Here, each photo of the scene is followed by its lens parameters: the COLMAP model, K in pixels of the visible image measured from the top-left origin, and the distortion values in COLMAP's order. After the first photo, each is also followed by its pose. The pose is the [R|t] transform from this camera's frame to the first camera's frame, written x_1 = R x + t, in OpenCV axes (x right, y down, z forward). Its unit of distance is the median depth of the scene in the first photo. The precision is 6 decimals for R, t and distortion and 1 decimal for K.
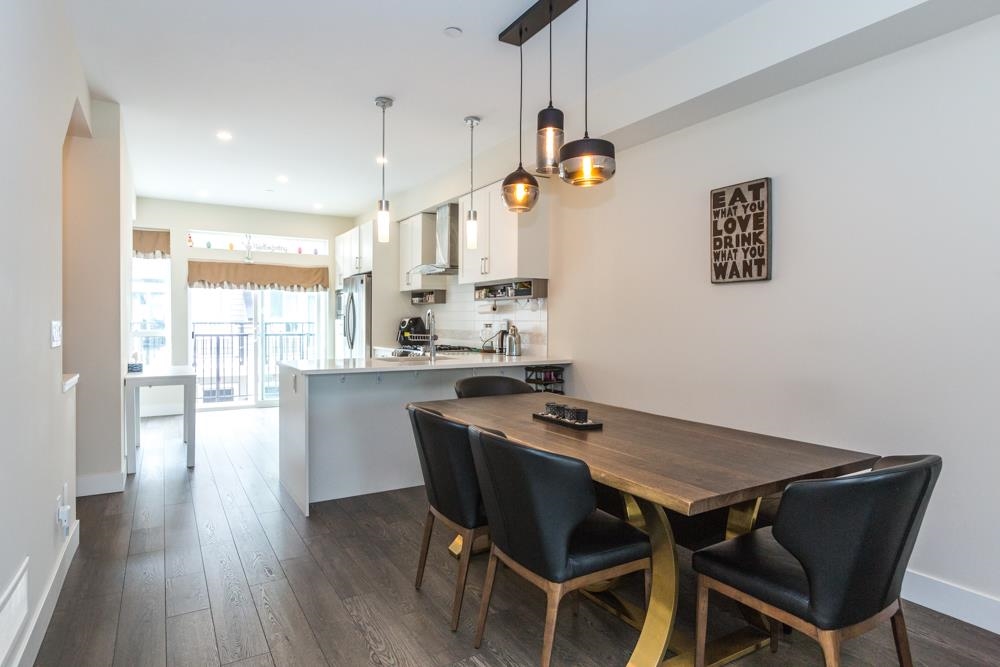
lens RADIAL K [[556.7, 0, 504.9], [0, 556.7, 333.3], [0, 0, 1]] dist [0.004763, 0.000377]
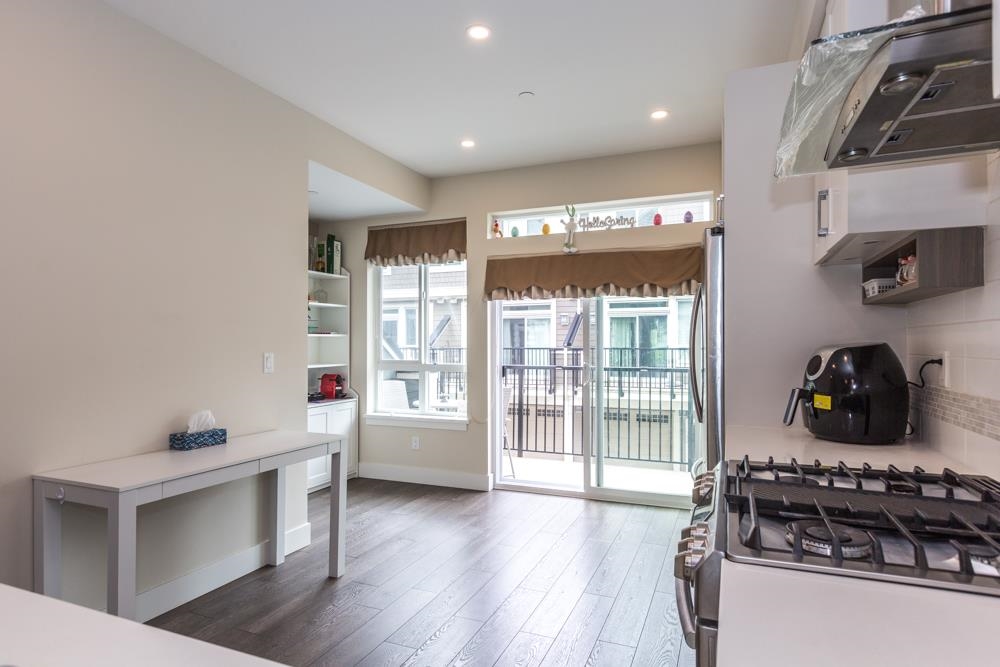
lens RADIAL K [[533.0, 0, 498.7], [0, 533.0, 341.4], [0, 0, 1]] dist [-0.006149, -0.000040]
pose [[0.568790, -0.006679, -0.822456, -0.036840], [-0.017330, 0.999648, -0.020103, -0.019978], [0.822300, 0.025688, 0.568474, 0.635840]]
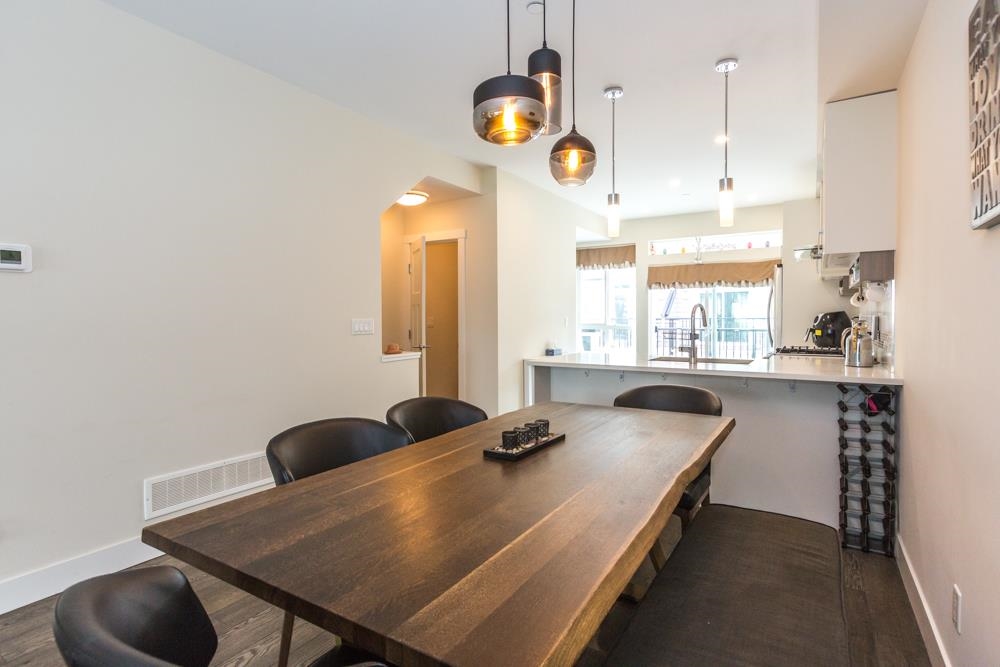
lens RADIAL K [[507.2, 0, 505.3], [0, 507.2, 324.5], [0, 0, 1]] dist [0.001864, 0.000519]
pose [[0.453048, 0.009008, -0.891441, 0.257846], [-0.015300, 0.999880, 0.002328, -0.004388], [0.891355, 0.012584, 0.453131, 0.228338]]
